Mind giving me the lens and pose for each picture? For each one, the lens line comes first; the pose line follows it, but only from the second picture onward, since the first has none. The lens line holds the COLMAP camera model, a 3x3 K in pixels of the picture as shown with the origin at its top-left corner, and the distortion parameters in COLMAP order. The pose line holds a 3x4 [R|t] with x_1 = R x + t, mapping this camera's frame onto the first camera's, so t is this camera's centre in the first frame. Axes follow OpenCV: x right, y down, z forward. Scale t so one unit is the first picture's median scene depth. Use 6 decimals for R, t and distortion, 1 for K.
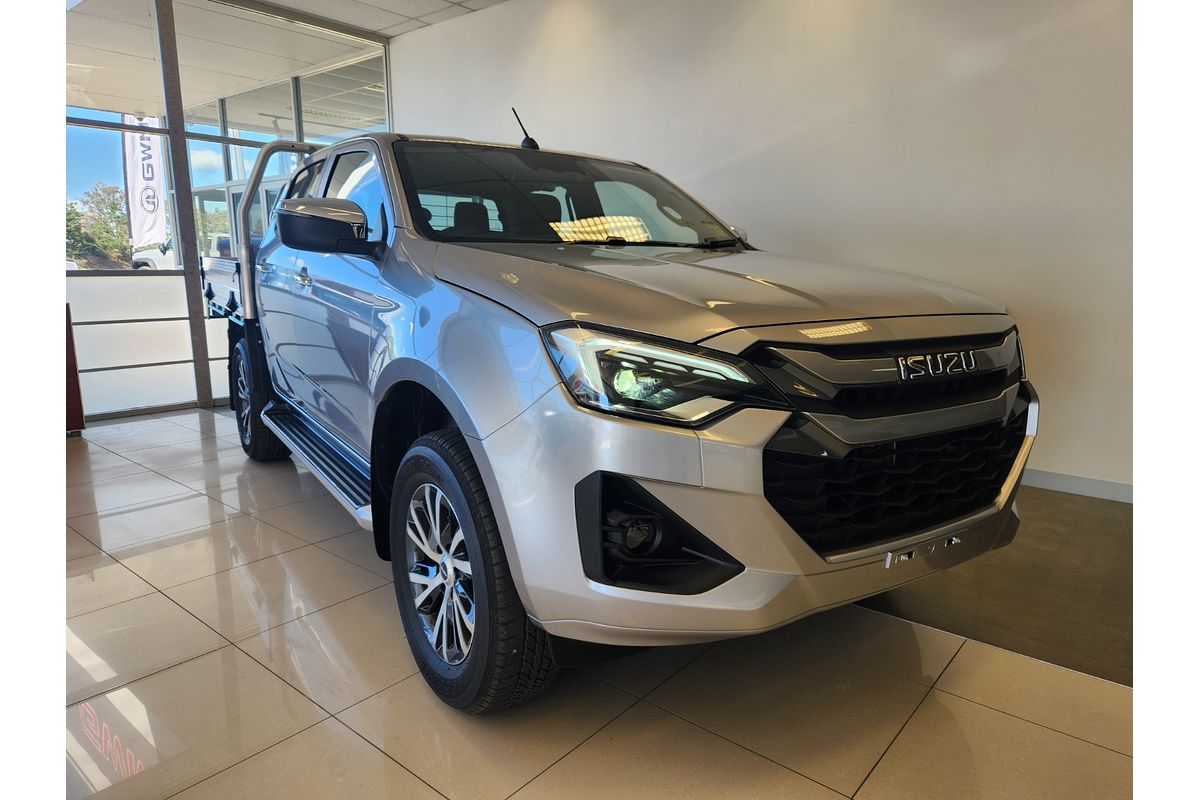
lens RADIAL K [[730.4, 0, 600.0], [0, 730.4, 400.0], [0, 0, 1]] dist [0.031281, -0.030272]
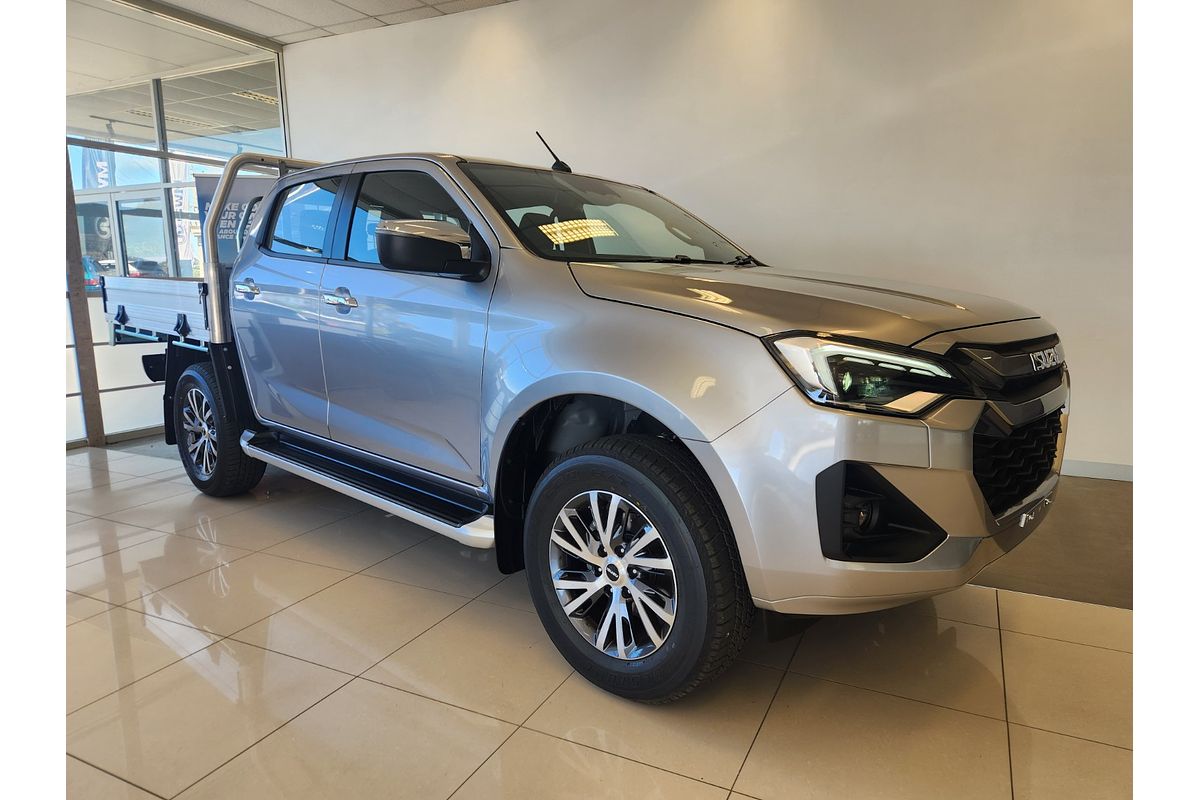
lens RADIAL K [[722.0, 0, 600.0], [0, 722.0, 400.0], [0, 0, 1]] dist [0.047122, -0.028956]
pose [[0.971443, -0.050477, 0.231842, -0.434039], [0.054568, 0.998447, -0.011263, -0.004017], [-0.230913, 0.023592, 0.972688, -0.015979]]
